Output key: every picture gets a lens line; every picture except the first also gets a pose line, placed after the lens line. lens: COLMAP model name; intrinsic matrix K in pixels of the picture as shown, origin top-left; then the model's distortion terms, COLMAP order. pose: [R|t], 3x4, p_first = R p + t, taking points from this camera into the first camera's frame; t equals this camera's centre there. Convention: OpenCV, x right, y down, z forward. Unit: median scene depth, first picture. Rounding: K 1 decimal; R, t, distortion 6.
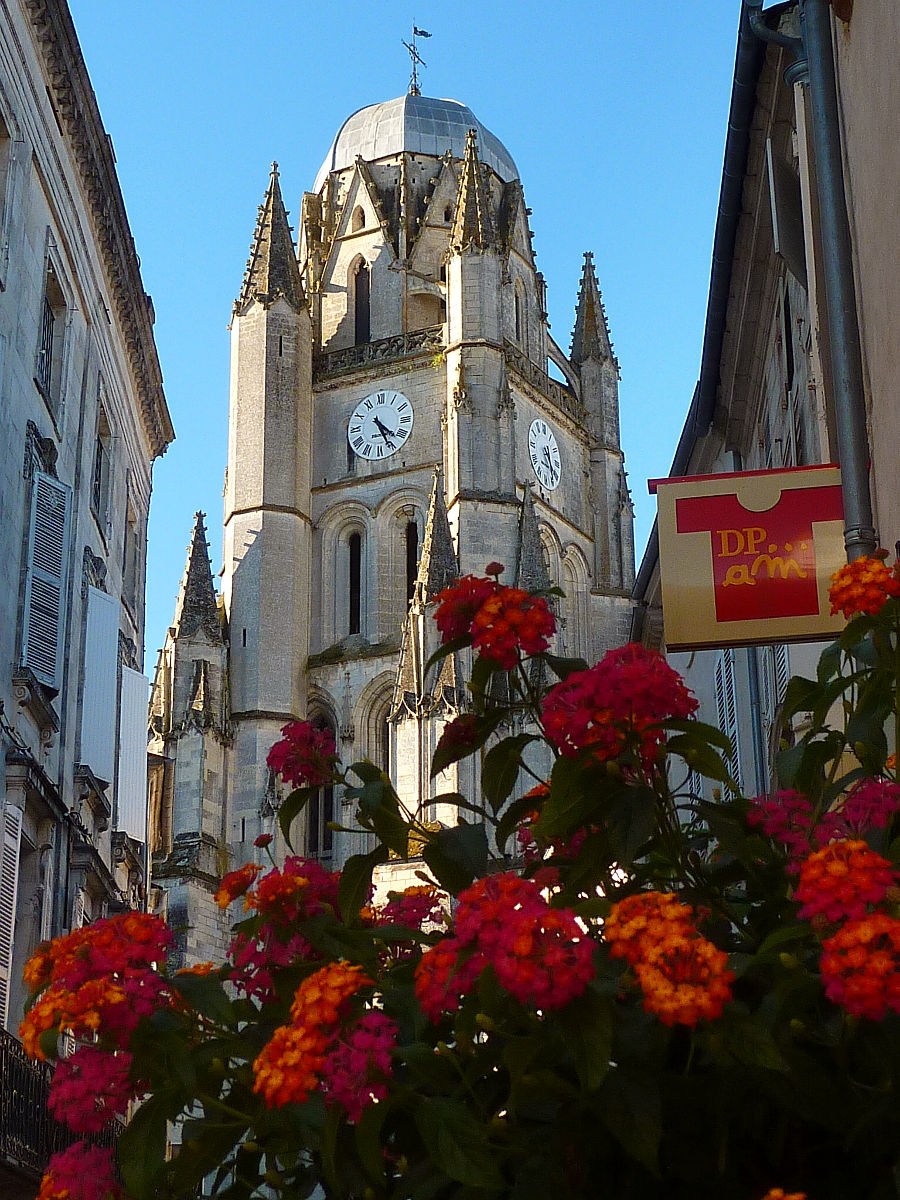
lens RADIAL K [[2285.6, 0, 455.4], [0, 2285.6, 601.3], [0, 0, 1]] dist [-0.016961, 0.000000]
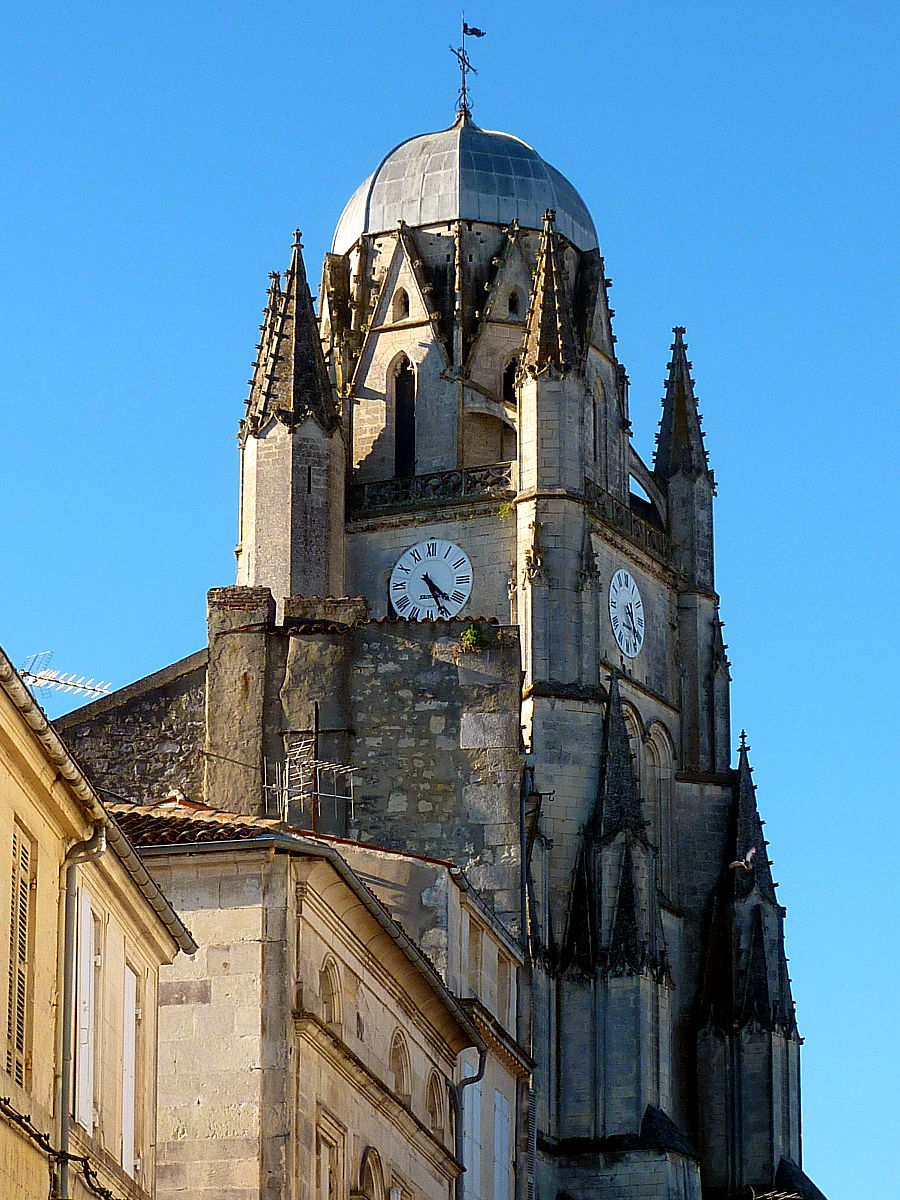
lens RADIAL K [[3953.7, 0, 448.5], [0, 3953.7, 599.7], [0, 0, 1]] dist [-0.078323, 0.000000]
pose [[0.998754, 0.027023, 0.041965, -0.085288], [-0.029388, 0.997953, 0.056807, -0.151245], [-0.040344, -0.057969, 0.997503, -0.404646]]
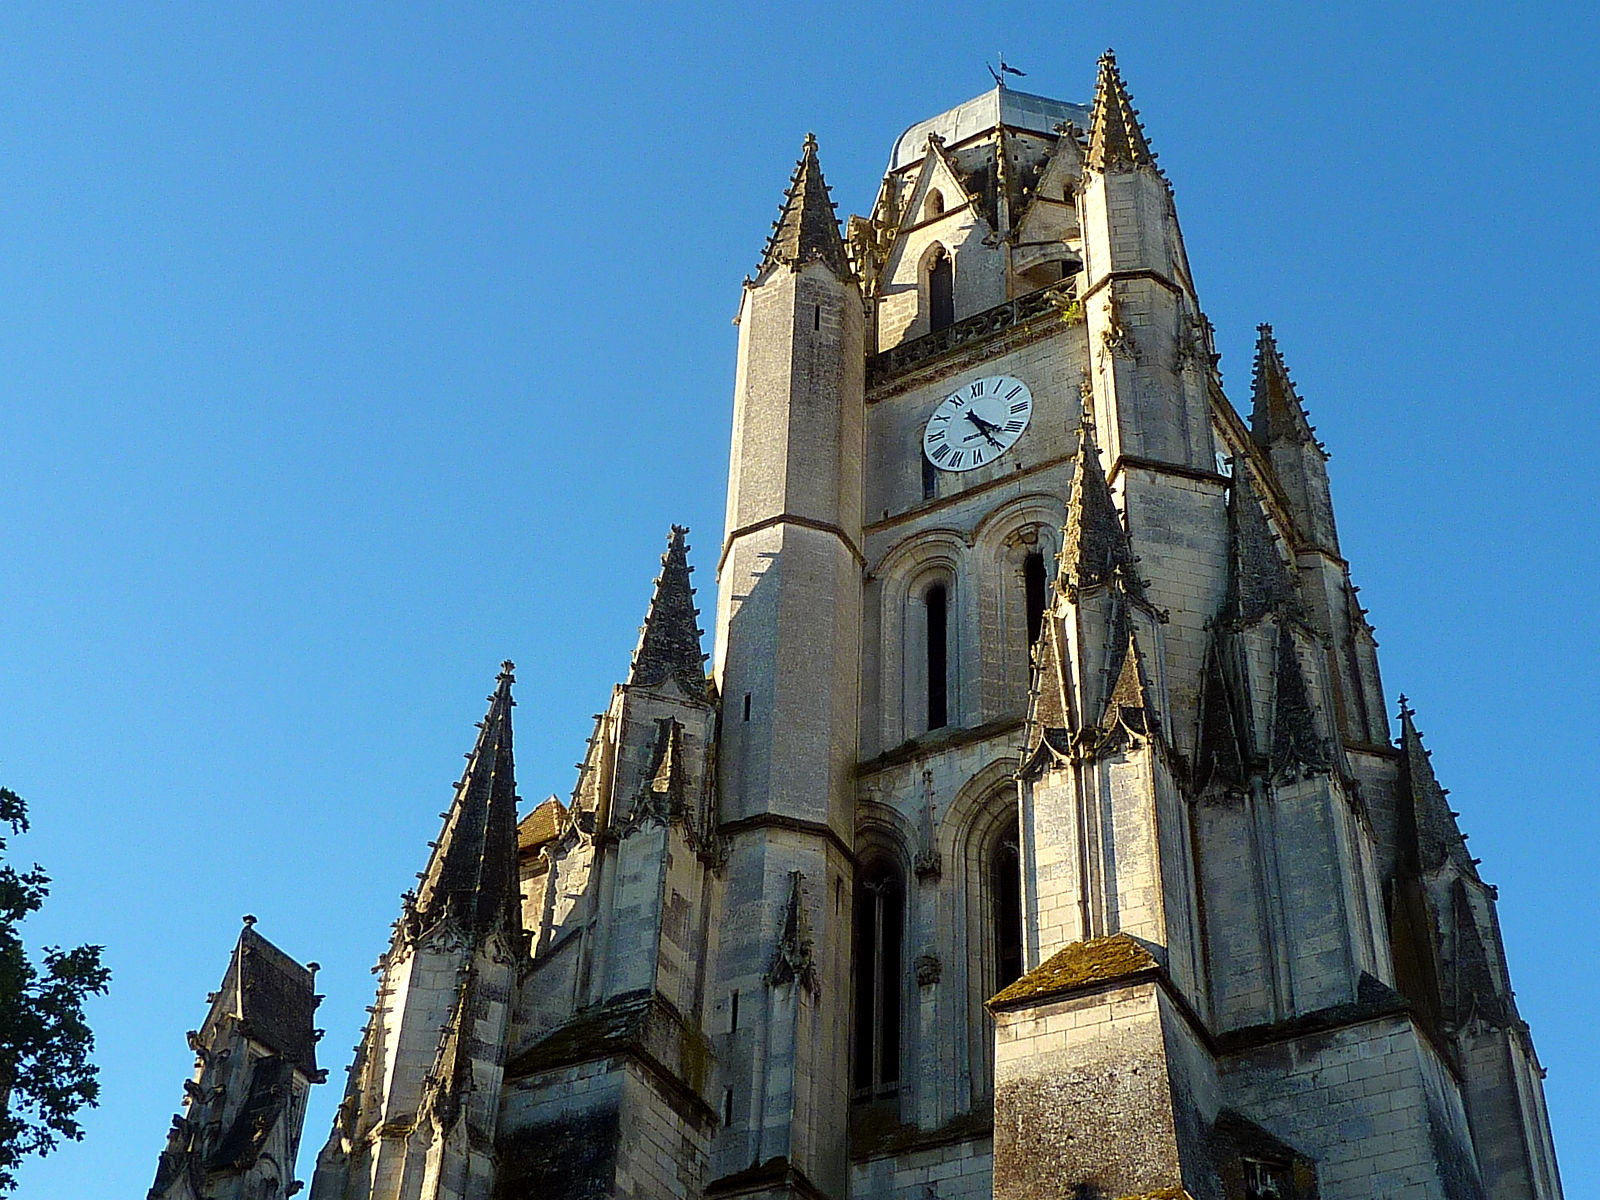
lens RADIAL K [[2209.2, 0, 788.2], [0, 2209.2, 593.6], [0, 0, 1]] dist [-0.036718, 0.000000]
pose [[0.997393, -0.000331, -0.072155, -0.040597], [-0.024455, 0.939257, -0.342342, 0.170241], [0.067886, 0.343214, 0.936801, 0.454621]]
